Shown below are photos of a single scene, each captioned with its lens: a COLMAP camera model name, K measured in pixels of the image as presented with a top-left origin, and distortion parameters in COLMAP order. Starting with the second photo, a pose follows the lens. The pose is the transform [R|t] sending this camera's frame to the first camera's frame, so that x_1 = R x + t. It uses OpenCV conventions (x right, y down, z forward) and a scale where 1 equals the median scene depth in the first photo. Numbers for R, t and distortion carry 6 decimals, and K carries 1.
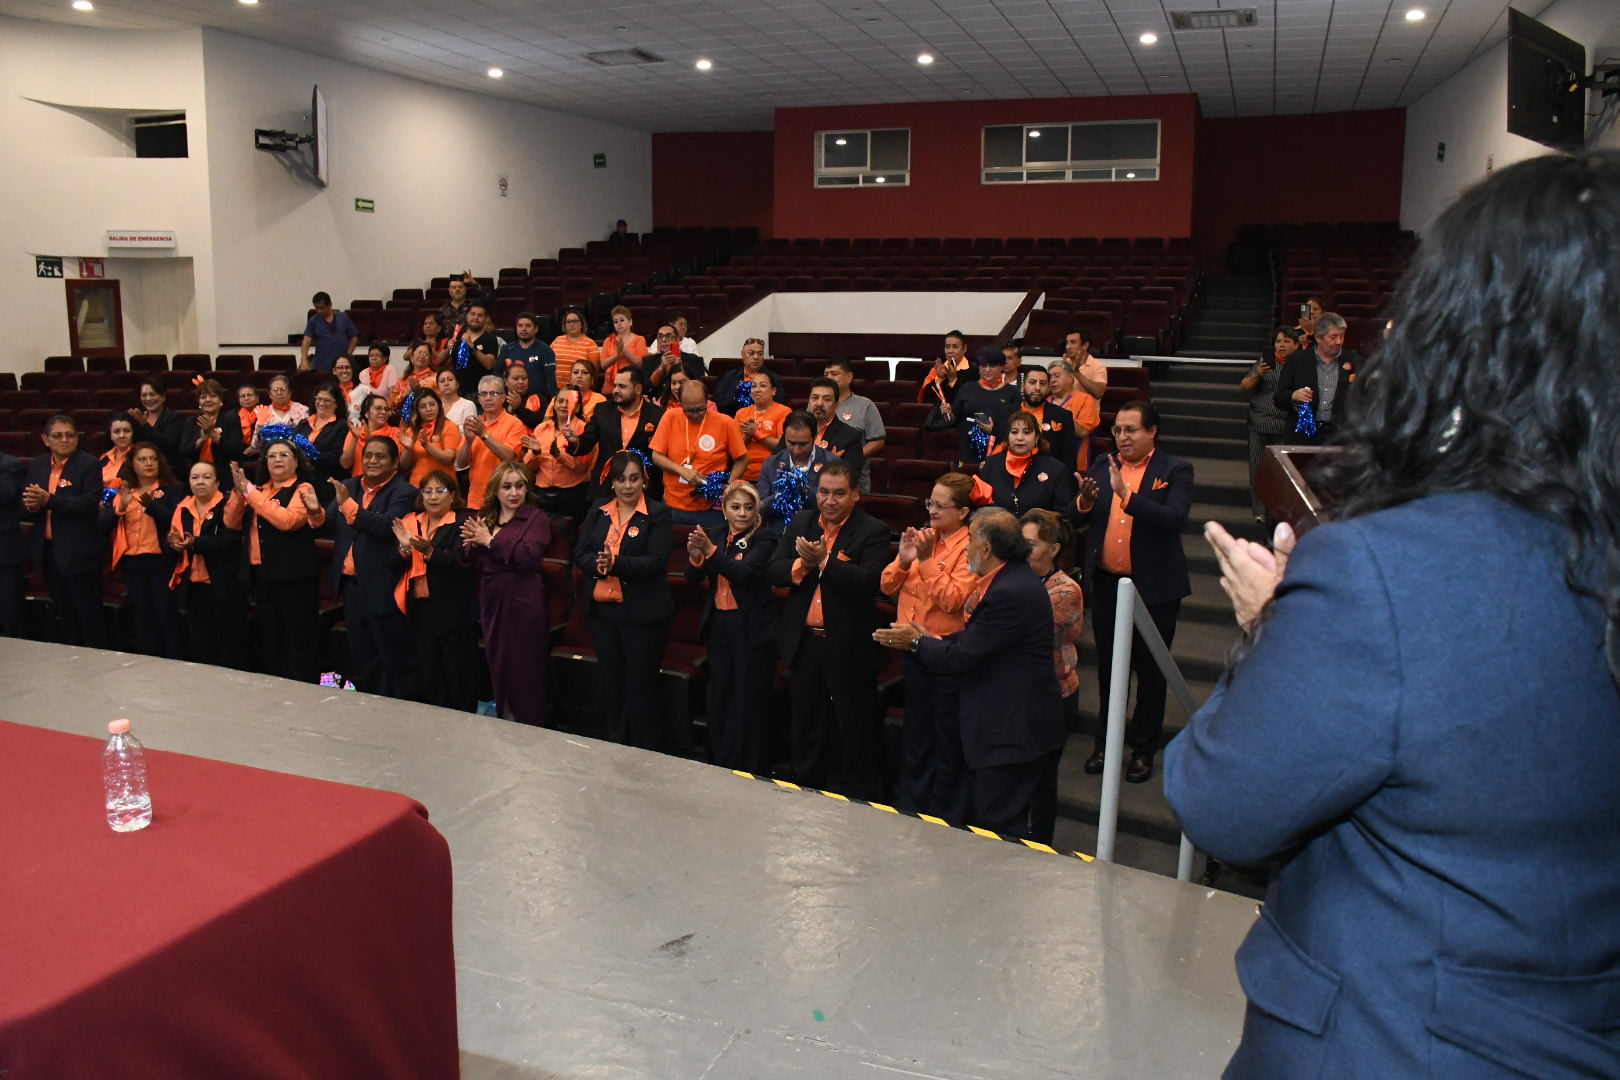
lens RADIAL K [[1260.2, 0, 815.5], [0, 1260.2, 524.1], [0, 0, 1]] dist [-0.138449, 0.093096]
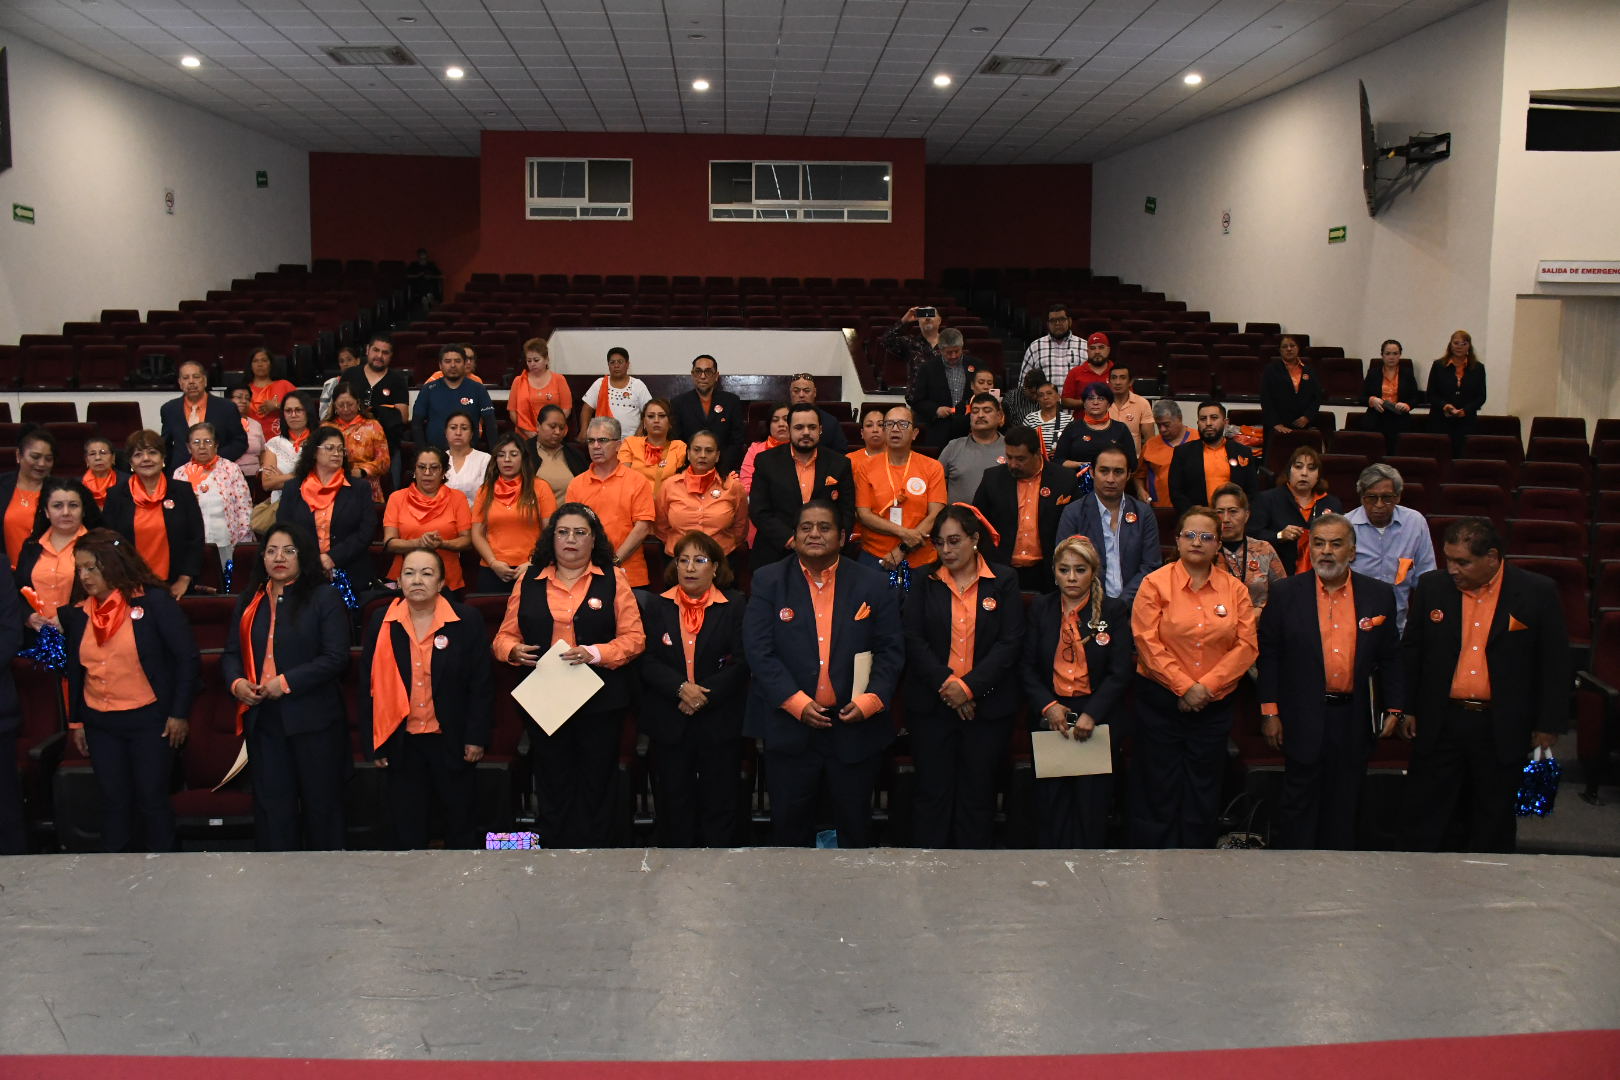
lens RADIAL K [[1260.2, 0, 877.0], [0, 1260.2, 550.7], [0, 0, 1]] dist [-0.138449, 0.093096]
pose [[0.919596, -0.052487, 0.389343, -0.146645], [0.058161, 0.998303, -0.002791, -0.008243], [-0.388536, 0.025211, 0.921088, 0.072564]]
